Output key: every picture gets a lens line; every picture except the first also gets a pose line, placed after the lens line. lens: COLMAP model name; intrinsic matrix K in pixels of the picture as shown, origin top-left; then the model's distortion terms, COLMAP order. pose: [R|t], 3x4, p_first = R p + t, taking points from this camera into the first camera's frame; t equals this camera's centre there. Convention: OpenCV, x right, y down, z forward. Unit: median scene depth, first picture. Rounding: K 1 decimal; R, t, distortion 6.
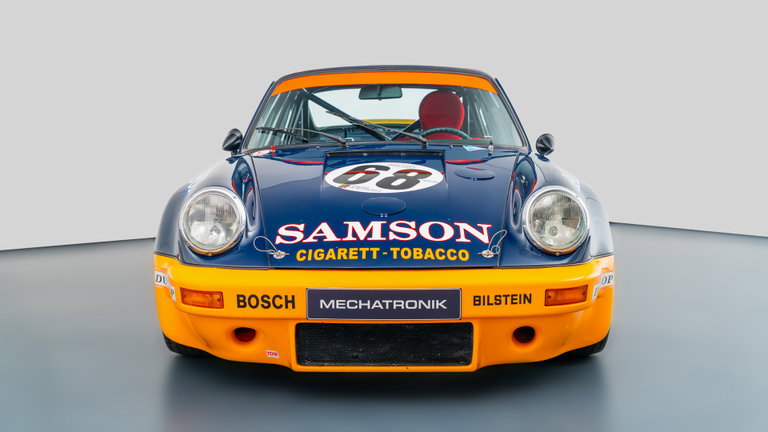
lens RADIAL K [[1092.6, 0, 384.0], [0, 1092.6, 216.0], [0, 0, 1]] dist [-0.002028, 0.001878]
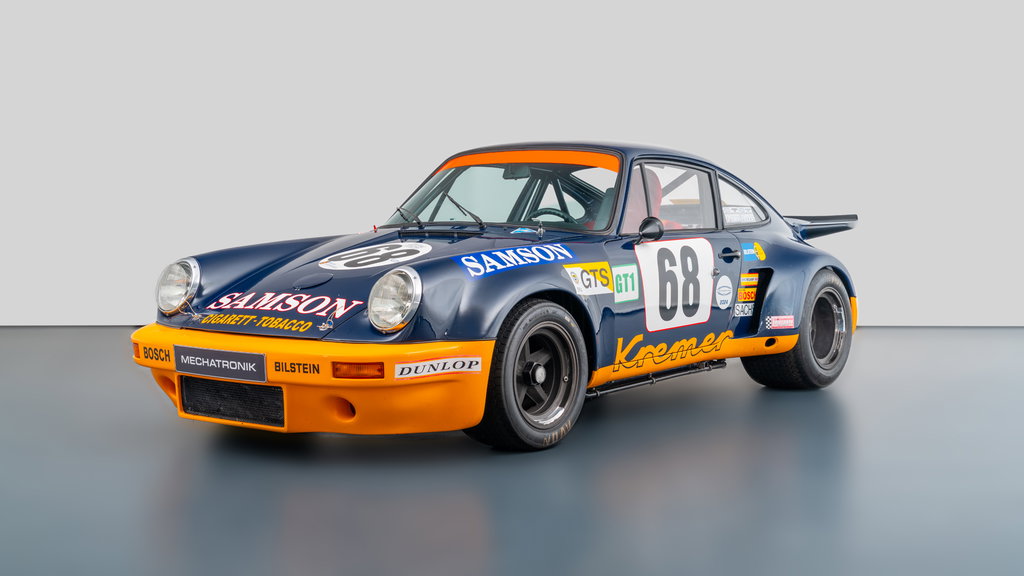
lens RADIAL K [[1436.0, 0, 512.0], [0, 1436.0, 288.0], [0, 0, 1]] dist [0.021187, 0.014598]
pose [[0.793776, 0.042724, -0.606707, 1.130491], [-0.057494, 0.998334, -0.004919, -0.007186], [0.605486, 0.038787, 0.794910, -0.001785]]
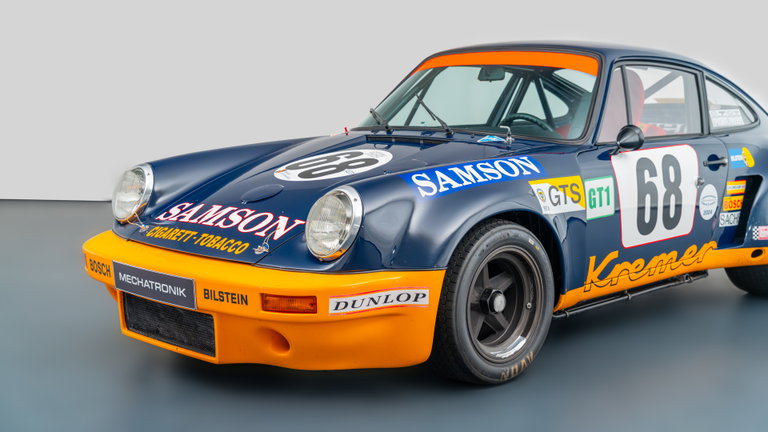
lens RADIAL K [[1109.0, 0, 384.0], [0, 1109.0, 216.0], [0, 0, 1]] dist [0.029956, 0.044470]
pose [[0.706390, 0.095969, -0.701287, 0.900002], [-0.069705, 0.995382, 0.066003, -0.071473], [0.704382, 0.002259, 0.709817, 0.390117]]
